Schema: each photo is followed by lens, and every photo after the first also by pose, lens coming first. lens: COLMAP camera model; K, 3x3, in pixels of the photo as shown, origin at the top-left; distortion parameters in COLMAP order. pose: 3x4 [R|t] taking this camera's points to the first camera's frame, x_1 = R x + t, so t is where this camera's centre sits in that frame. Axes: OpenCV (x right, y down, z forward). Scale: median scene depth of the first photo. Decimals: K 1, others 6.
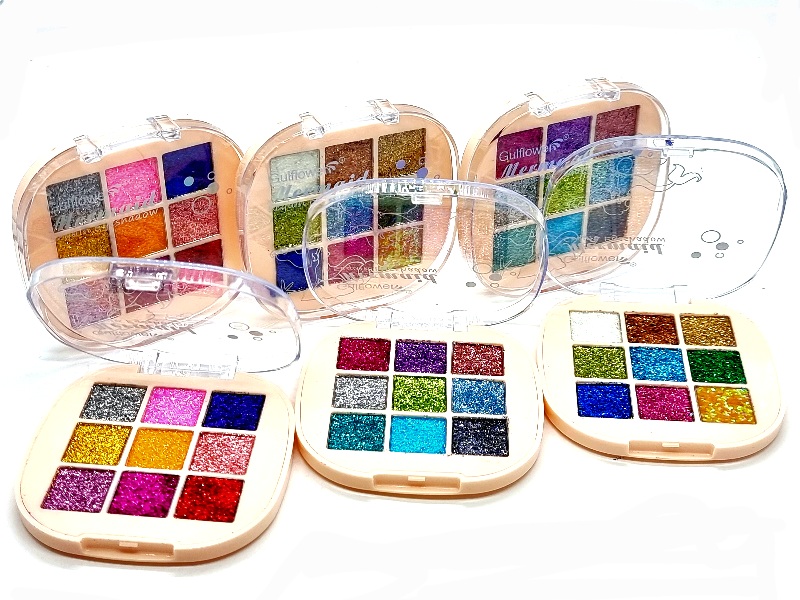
lens RADIAL K [[1188.0, 0, 400.0], [0, 1188.0, 299.4], [0, 0, 1]] dist [0.032761, 0.000000]
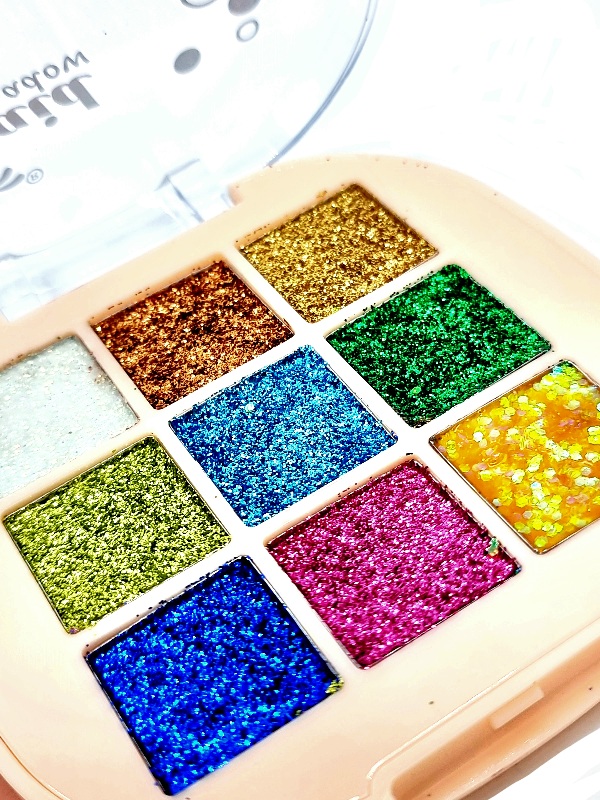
lens RADIAL K [[1188.0, 0, 299.2], [0, 1188.0, 402.7], [0, 0, 1]] dist [0.032761, 0.000000]
pose [[0.799804, -0.520963, 0.298181, 0.136693], [0.470137, 0.852520, 0.228431, -0.018723], [-0.373209, -0.042514, 0.926772, 0.731607]]
